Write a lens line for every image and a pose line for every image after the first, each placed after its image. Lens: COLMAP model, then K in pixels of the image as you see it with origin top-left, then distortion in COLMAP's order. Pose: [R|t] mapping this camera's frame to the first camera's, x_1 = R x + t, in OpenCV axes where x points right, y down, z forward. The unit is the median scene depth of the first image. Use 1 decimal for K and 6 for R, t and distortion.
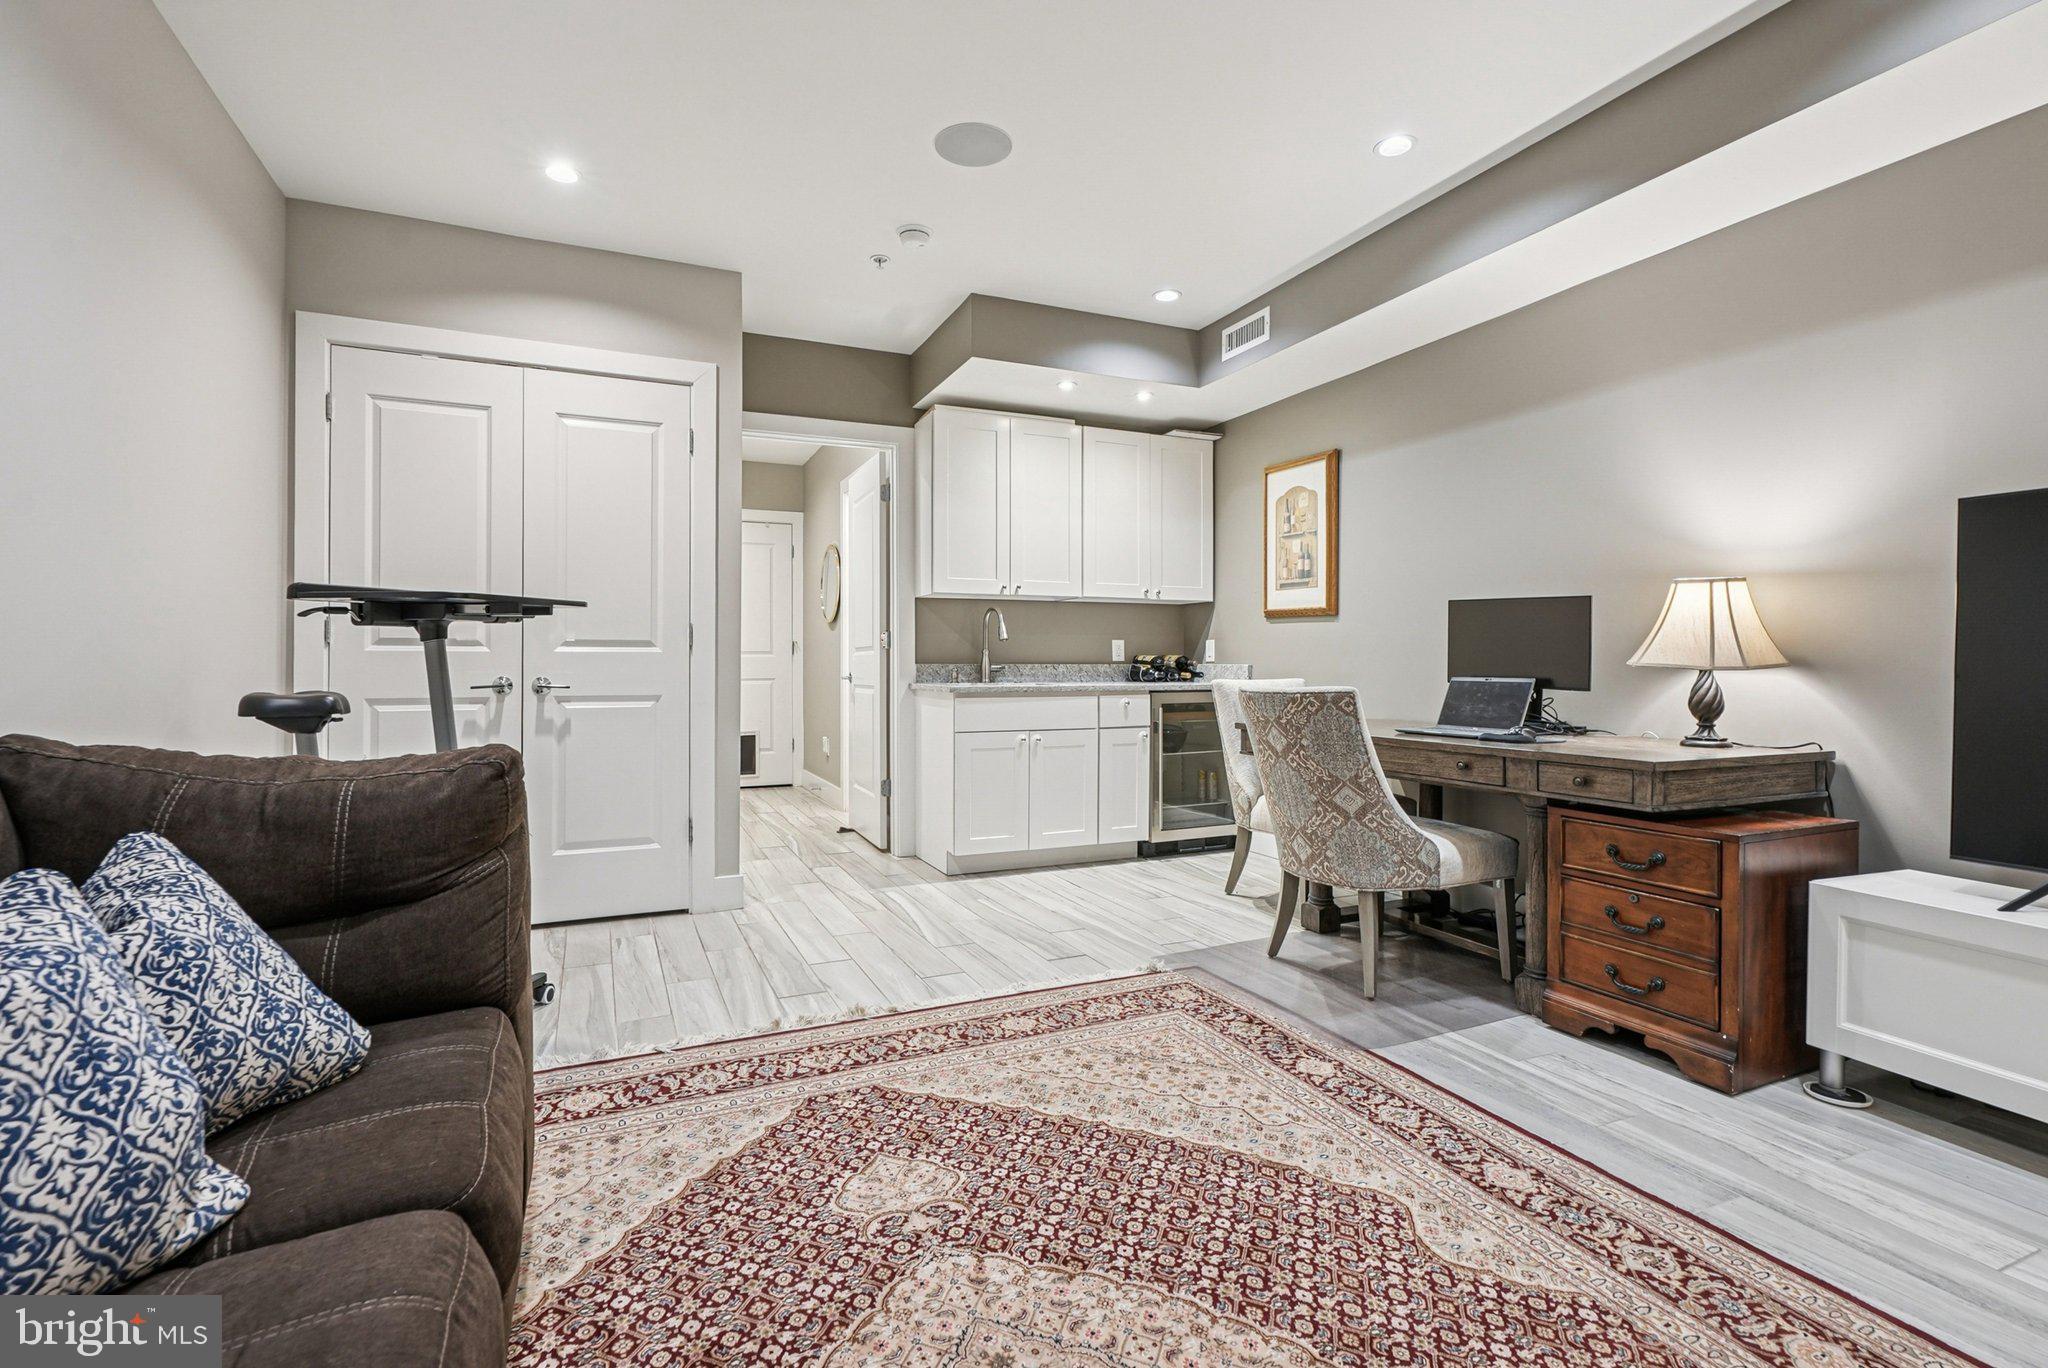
lens RADIAL K [[937.9, 0, 1017.0], [0, 937.9, 670.3], [0, 0, 1]] dist [0.006899, -0.003847]
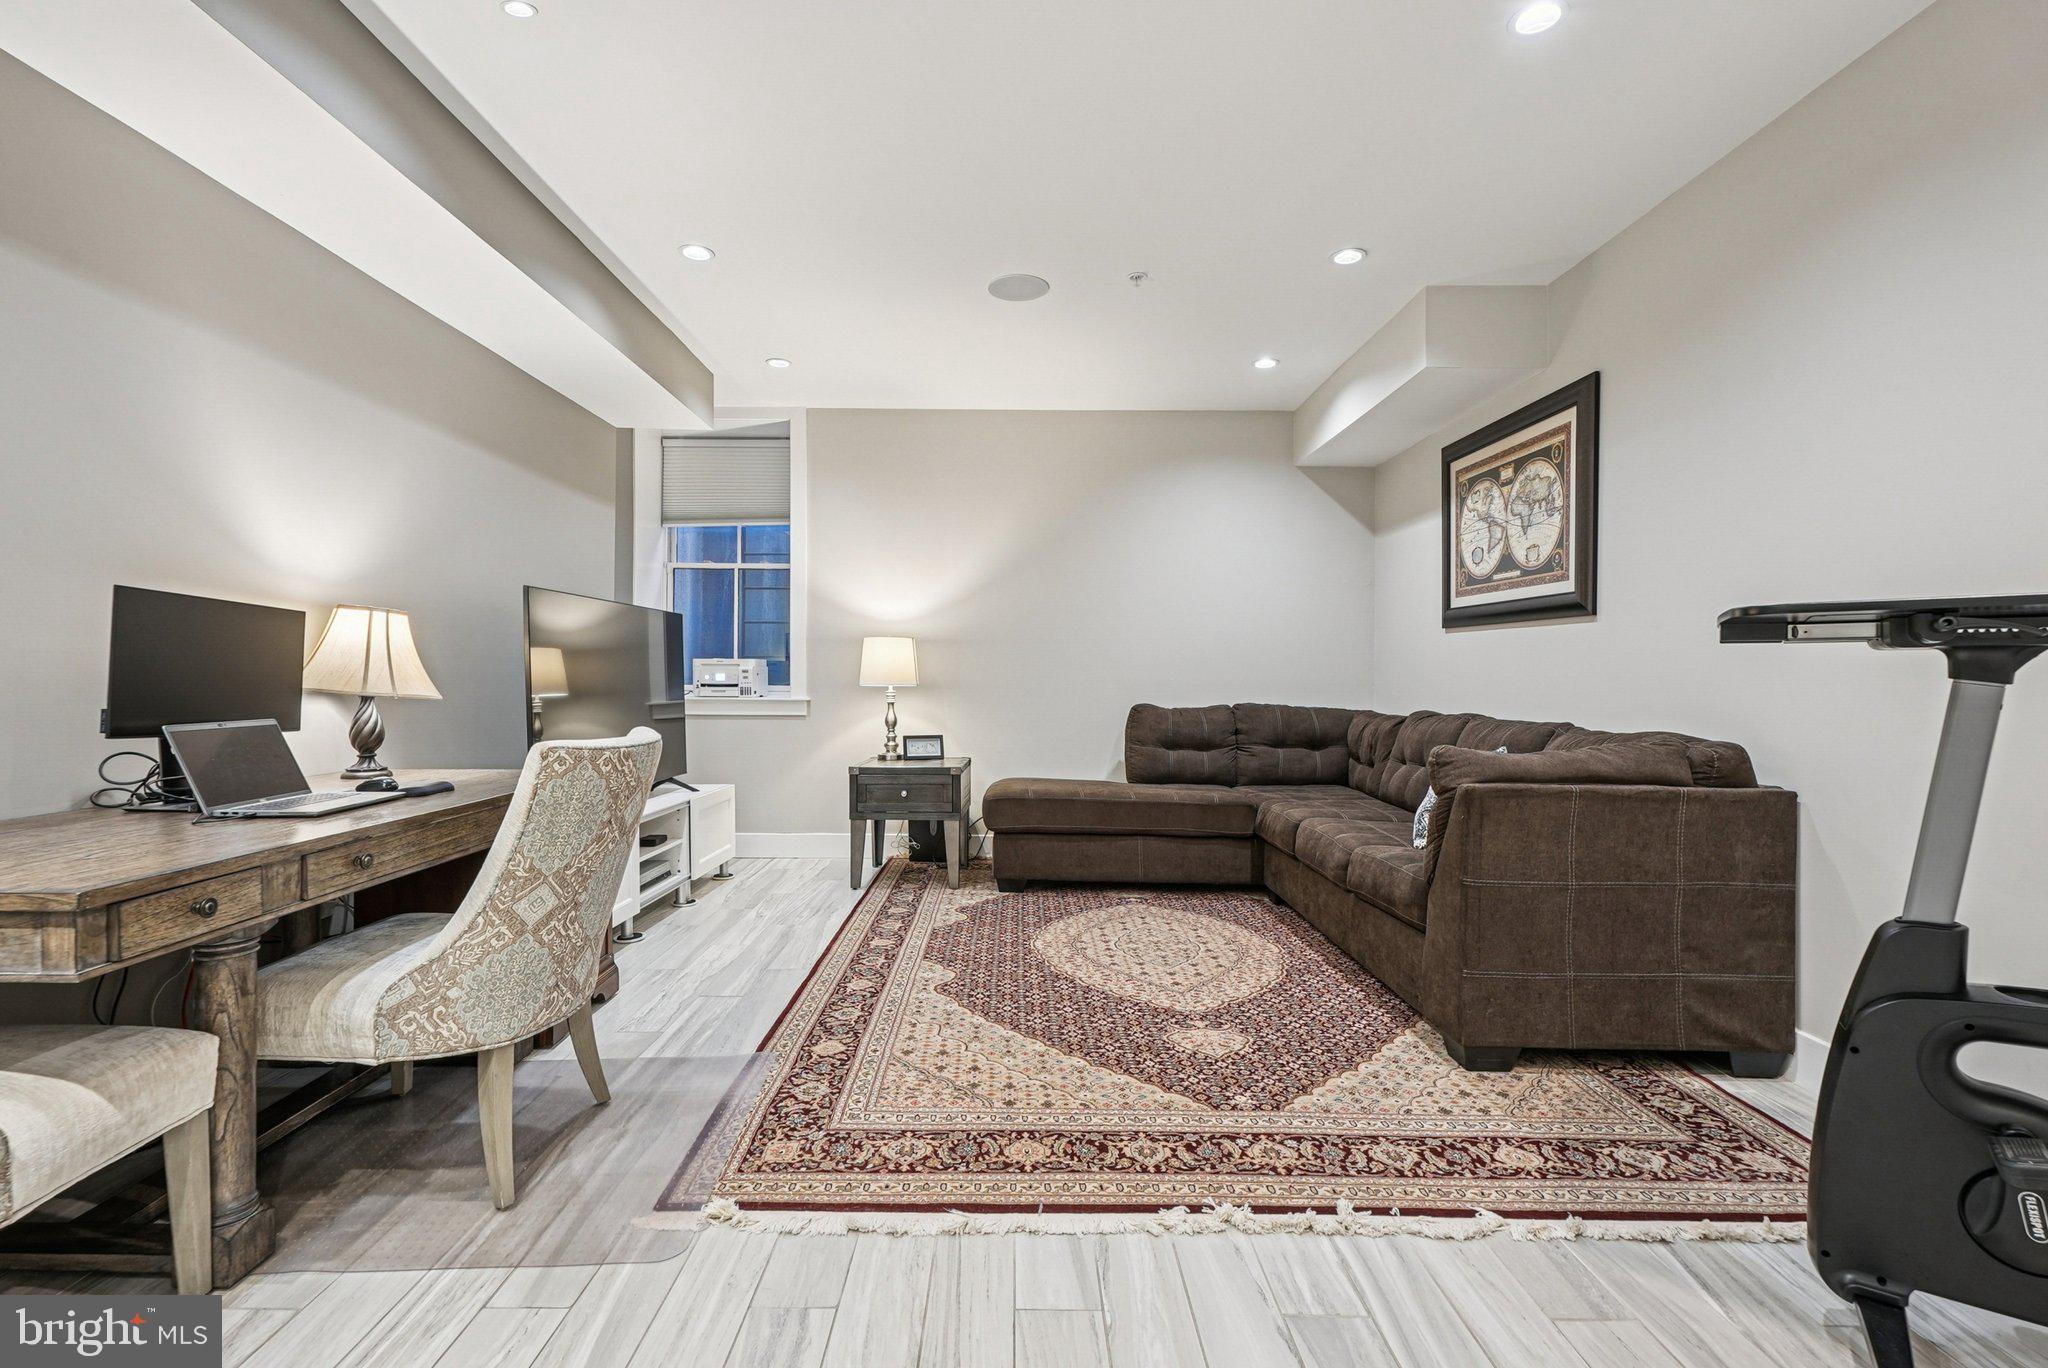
lens RADIAL K [[937.9, 0, 1010.2], [0, 937.9, 683.1], [0, 0, 1]] dist [0.006899, -0.003847]
pose [[-0.914201, -0.008916, 0.405162, -0.394737], [-0.003305, 0.999889, 0.014546, -0.046062], [-0.405247, 0.011959, -0.914129, 2.232461]]
